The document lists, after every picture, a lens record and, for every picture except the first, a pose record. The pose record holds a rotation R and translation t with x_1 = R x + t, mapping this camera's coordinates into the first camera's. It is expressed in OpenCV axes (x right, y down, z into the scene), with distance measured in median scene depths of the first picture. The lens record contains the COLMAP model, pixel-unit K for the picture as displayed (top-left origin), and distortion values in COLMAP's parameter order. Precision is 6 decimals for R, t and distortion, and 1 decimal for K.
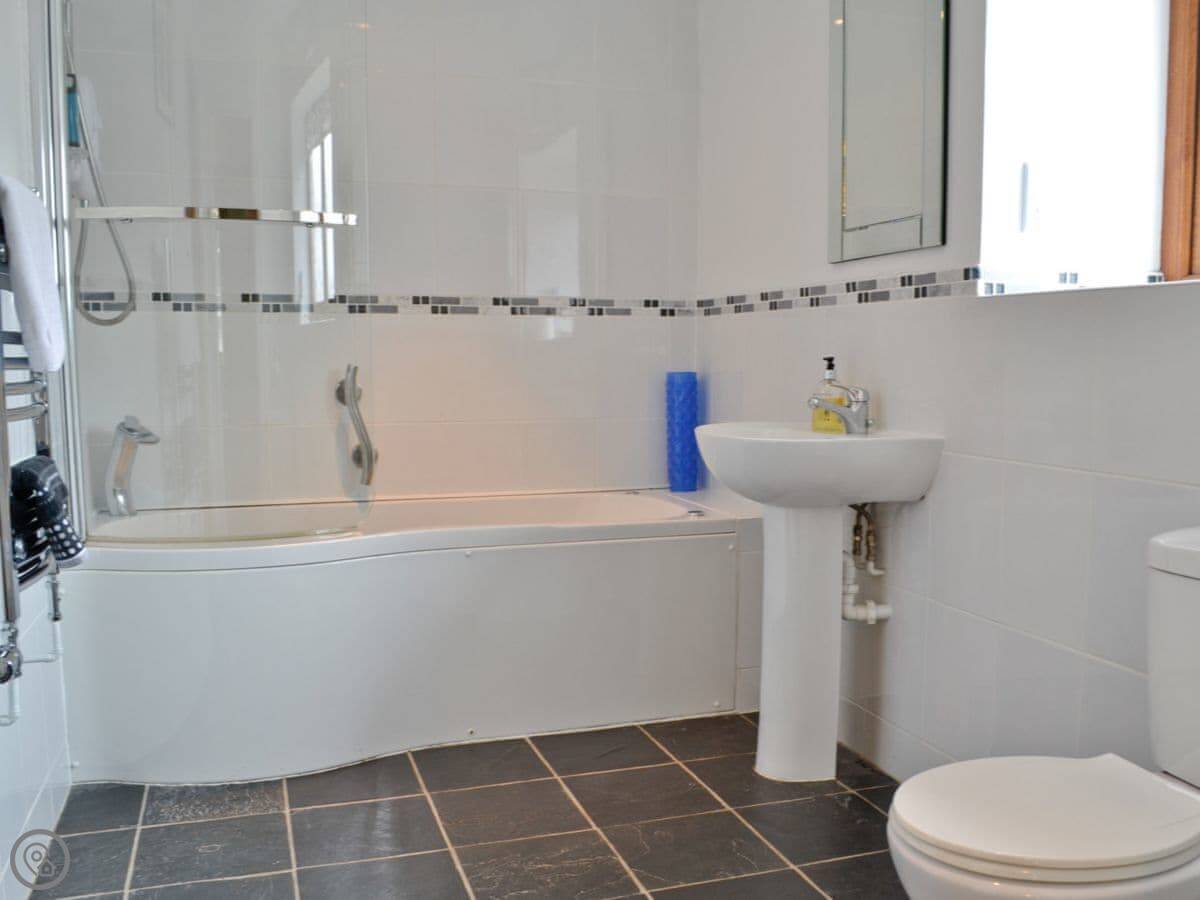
lens RADIAL K [[1083.0, 0, 600.0], [0, 1083.0, 450.0], [0, 0, 1]] dist [-0.005854, -0.006229]
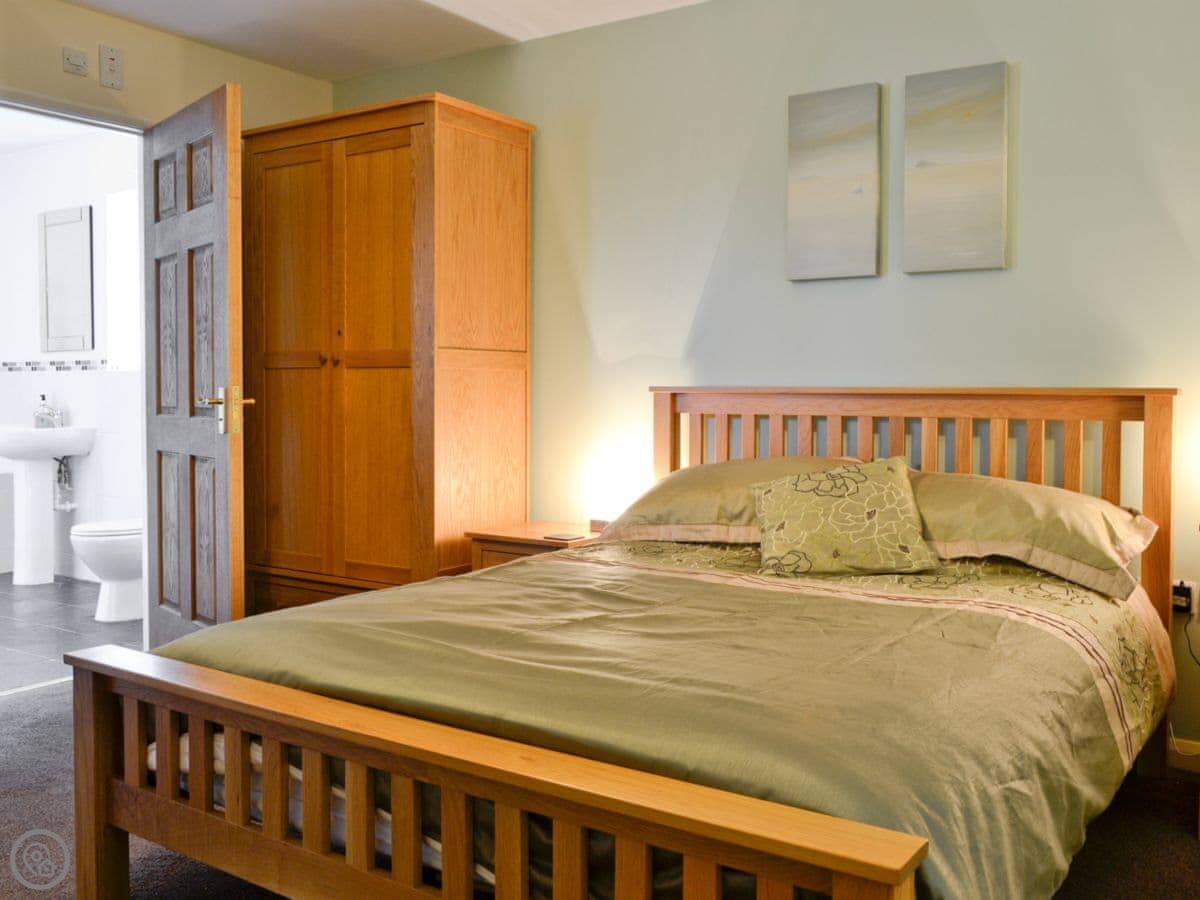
lens RADIAL K [[1118.8, 0, 600.0], [0, 1118.8, 450.0], [0, 0, 1]] dist [0.059236, 0.001022]
pose [[0.789162, -0.026036, 0.613633, -0.327498], [0.049270, 0.998565, -0.020995, 0.136773], [-0.612206, 0.046802, 0.789312, -1.579408]]
